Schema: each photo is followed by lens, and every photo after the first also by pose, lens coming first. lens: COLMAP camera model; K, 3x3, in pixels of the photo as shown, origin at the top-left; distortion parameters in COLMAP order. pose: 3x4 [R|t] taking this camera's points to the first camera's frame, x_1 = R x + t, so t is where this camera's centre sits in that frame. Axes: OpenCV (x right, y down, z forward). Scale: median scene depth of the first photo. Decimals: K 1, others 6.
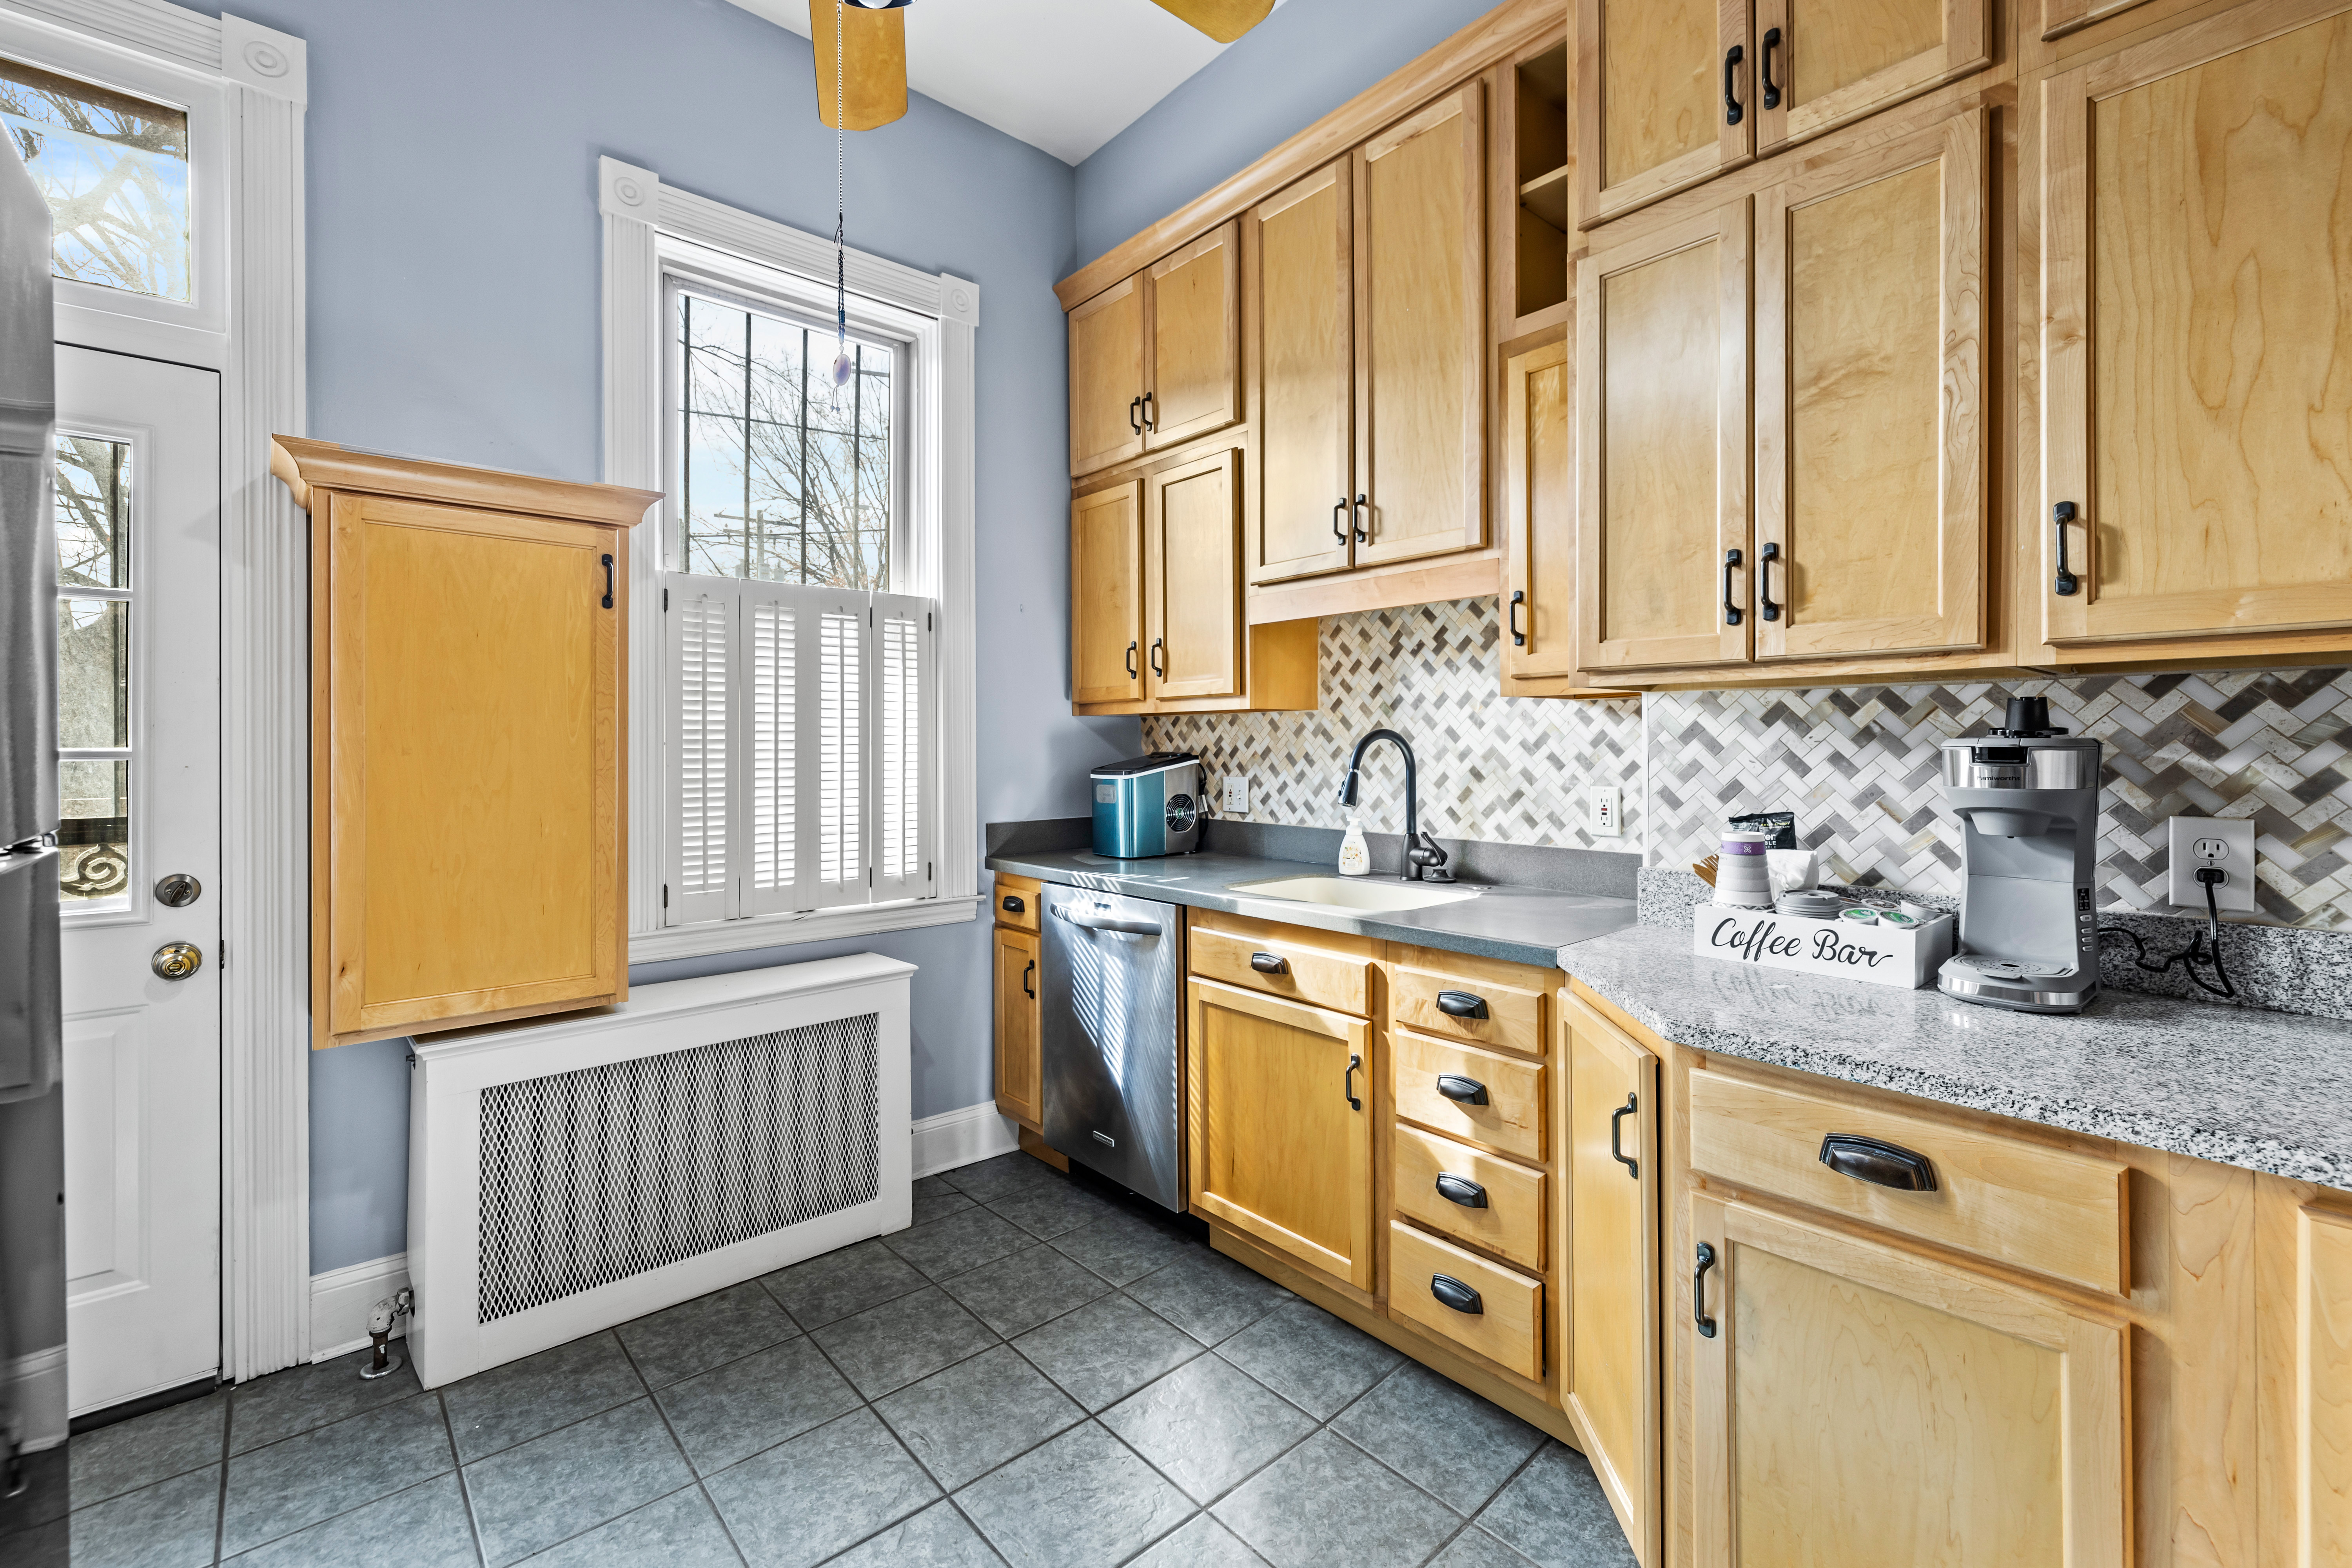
lens RADIAL K [[997.7, 0, 1166.6], [0, 997.7, 743.6], [0, 0, 1]] dist [0.001429, 0.001448]
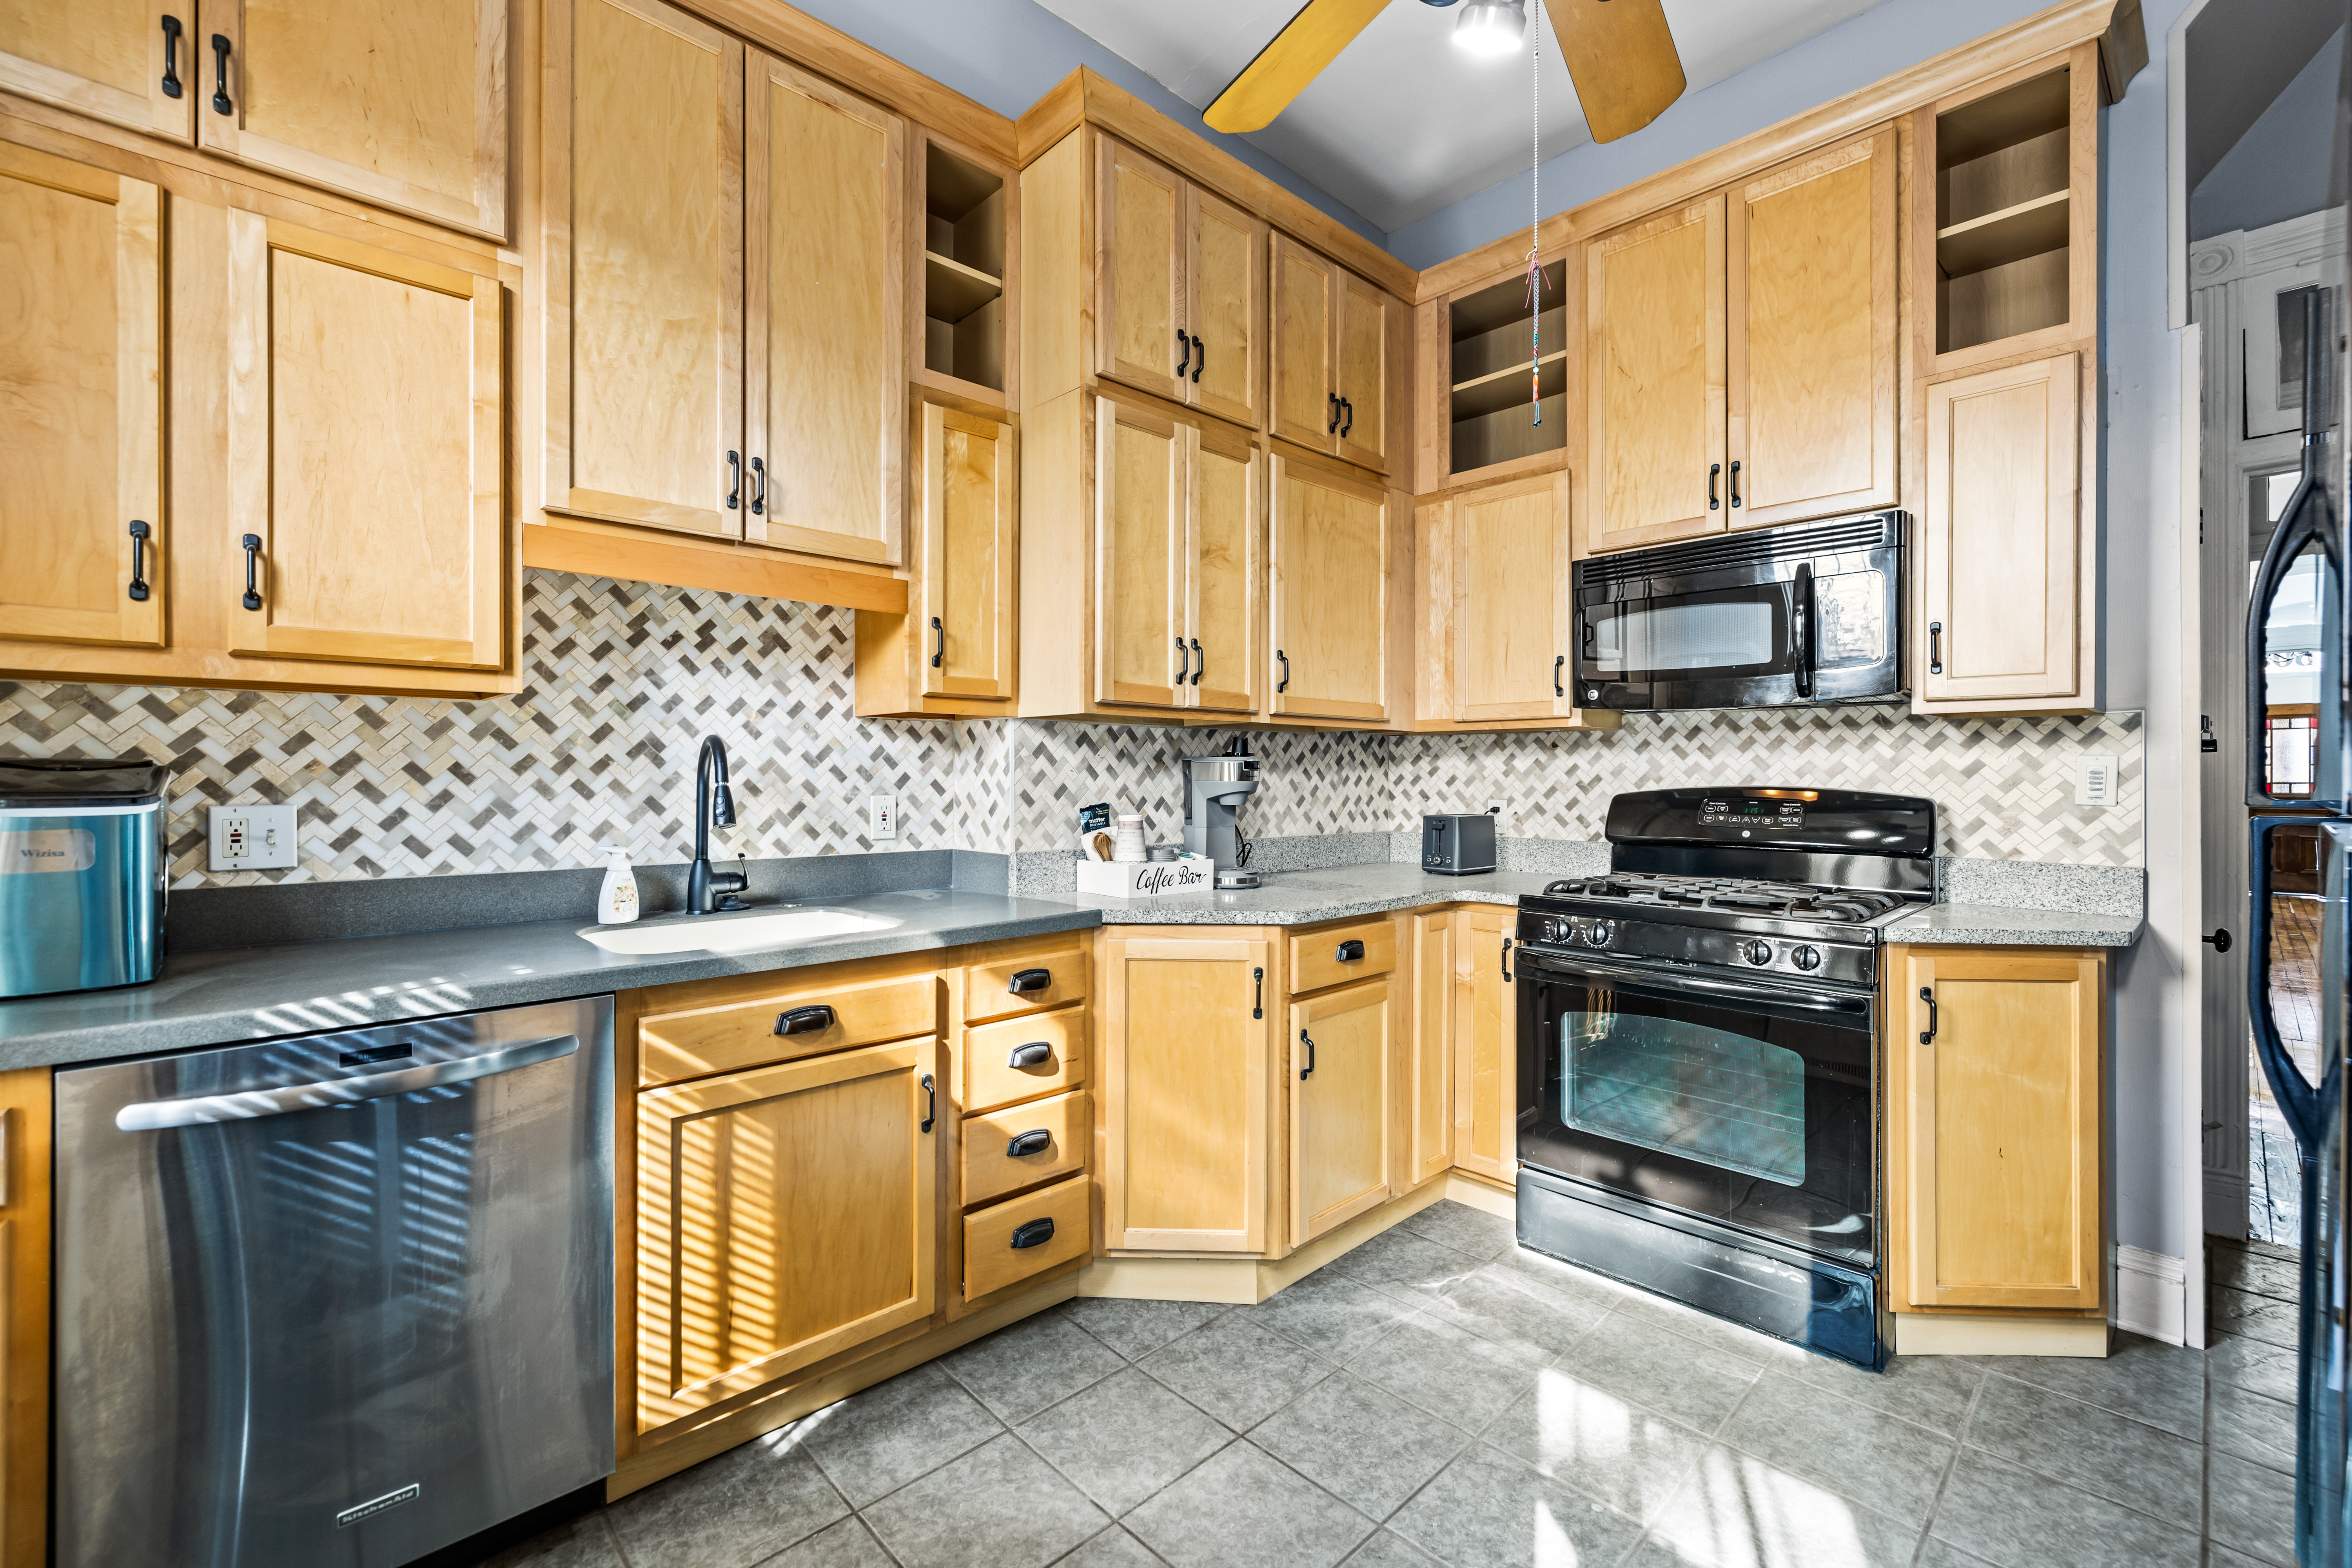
lens RADIAL K [[997.7, 0, 1171.9], [0, 997.7, 768.6], [0, 0, 1]] dist [0.001429, 0.001448]
pose [[-0.033850, 0.010425, 0.999373, -0.689412], [-0.003146, 0.999940, -0.010538, 0.023186], [-0.999422, -0.003501, -0.033815, 0.700985]]
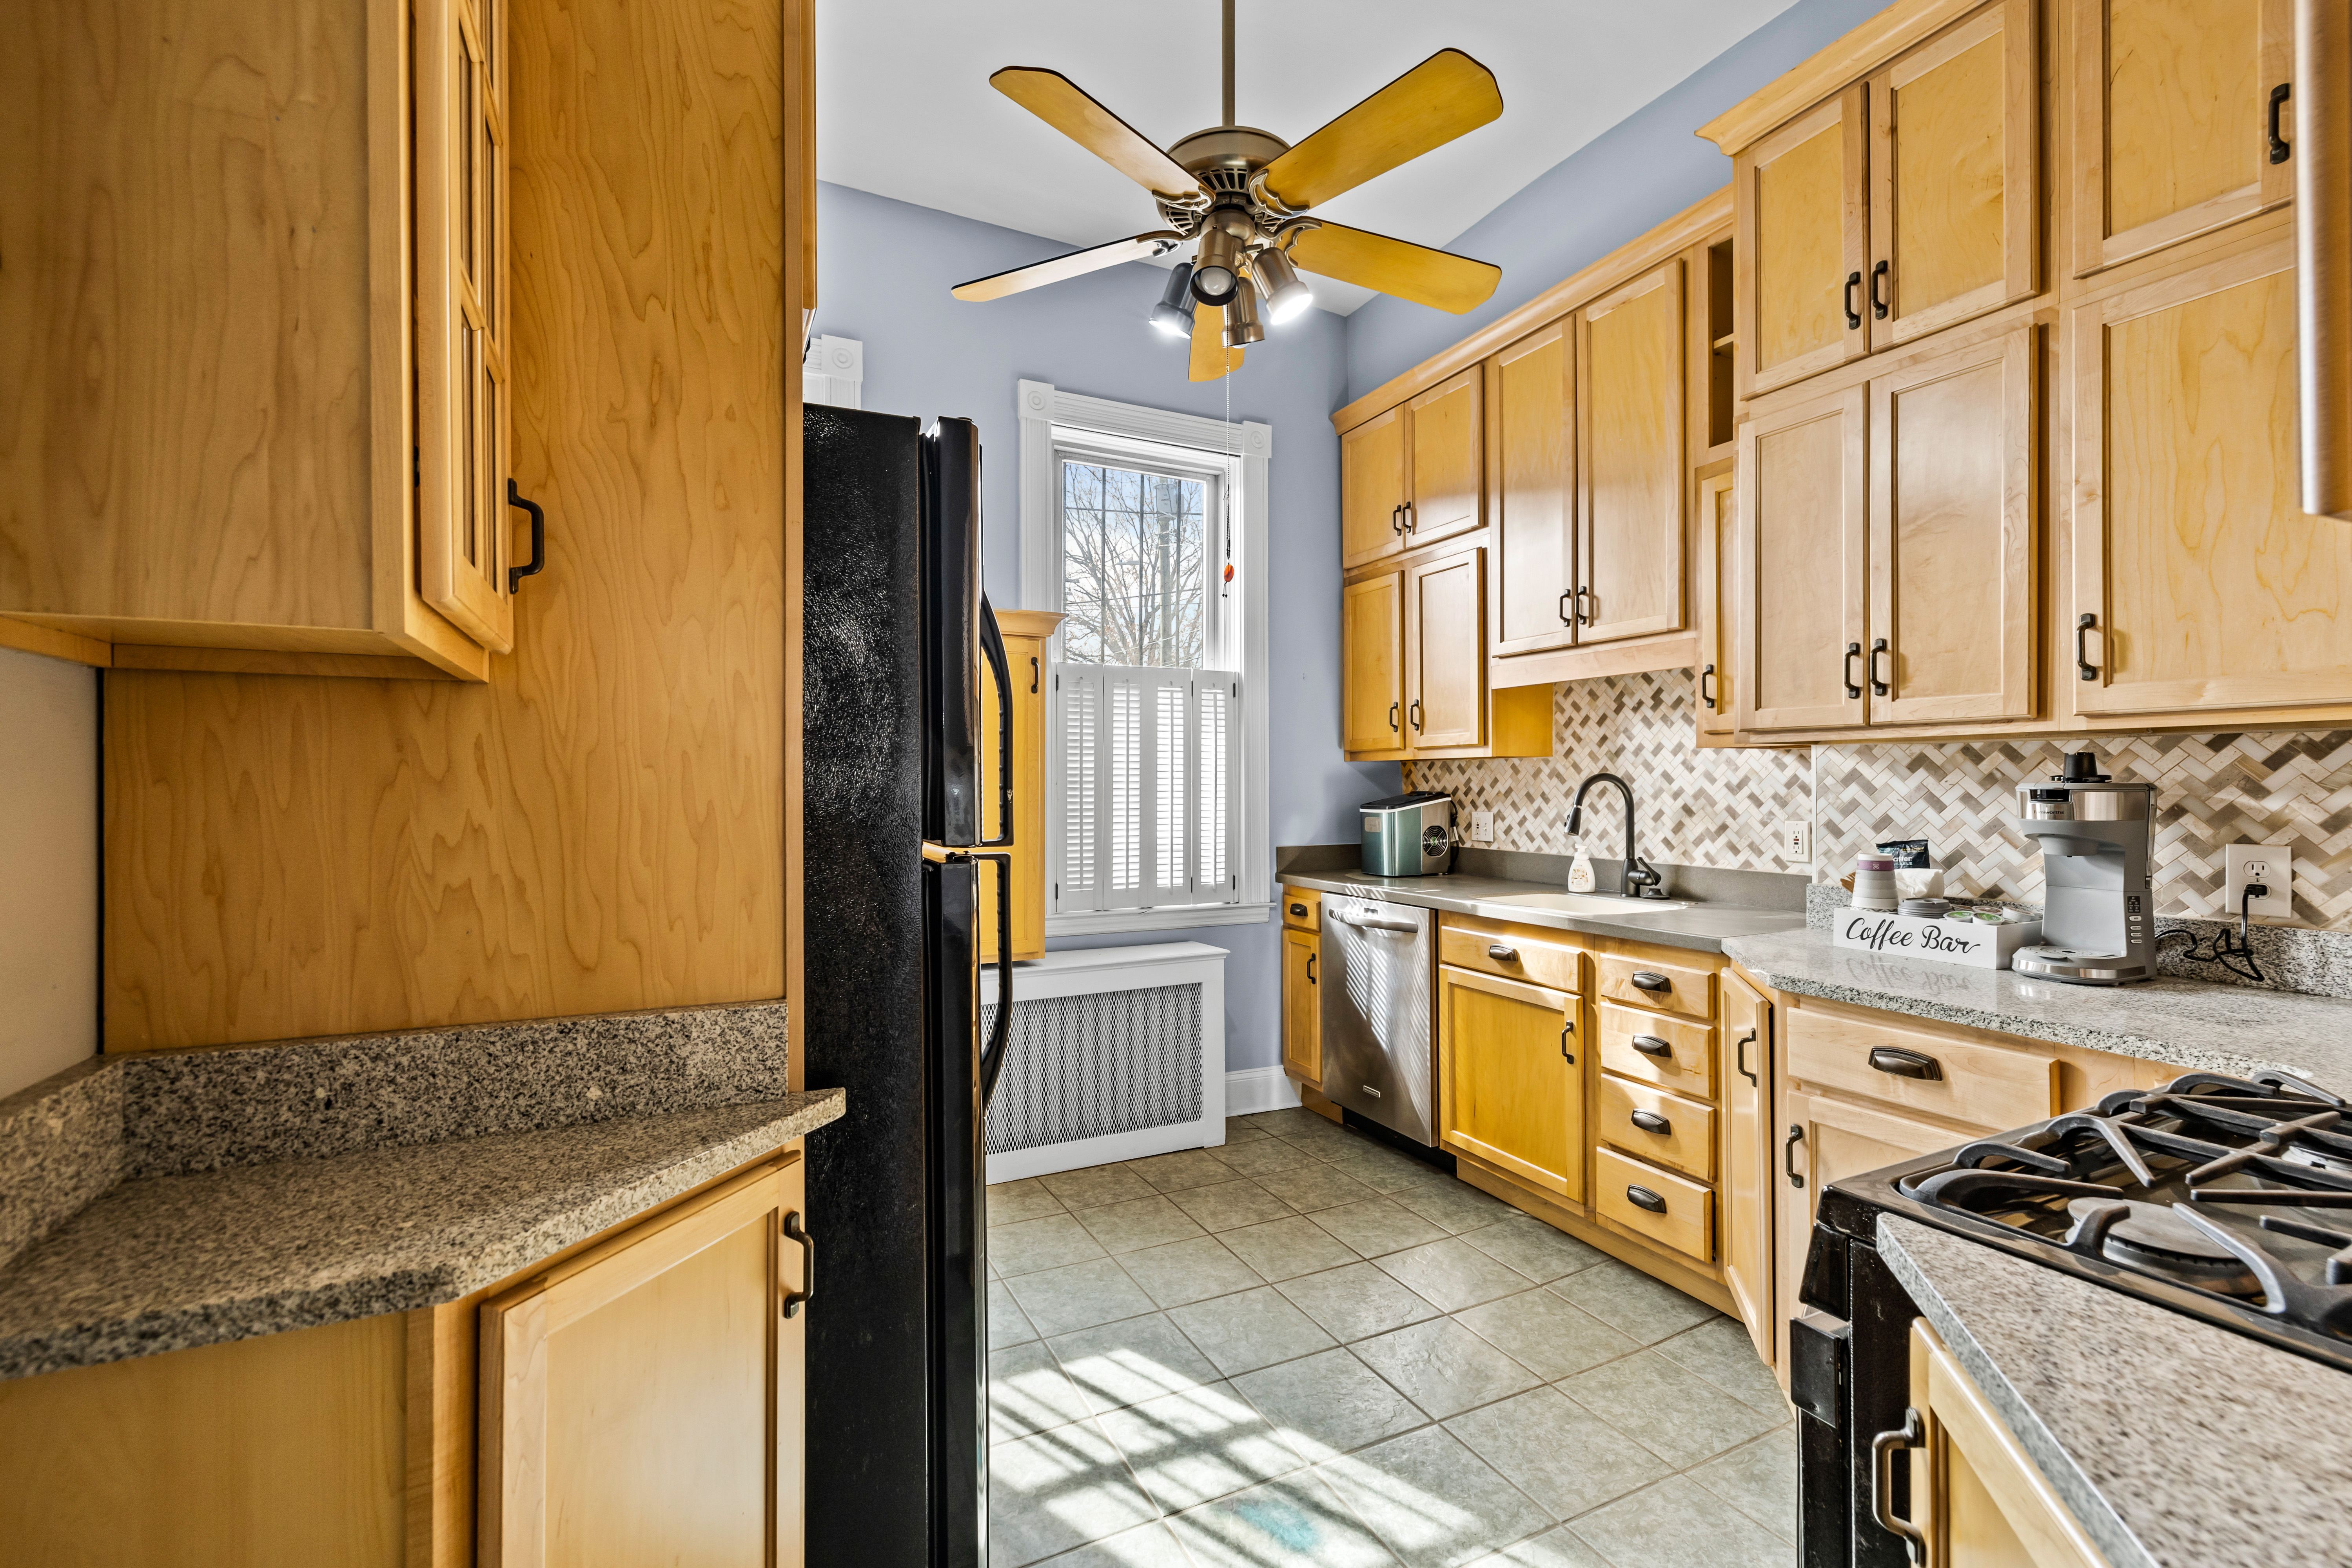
lens RADIAL K [[997.7, 0, 1159.2], [0, 997.7, 778.3], [0, 0, 1]] dist [0.001429, 0.001448]
pose [[0.965913, 0.000742, -0.258866, 0.005847], [-0.001848, 0.999990, -0.004027, -0.002386], [0.258860, 0.004368, 0.965905, -0.362557]]
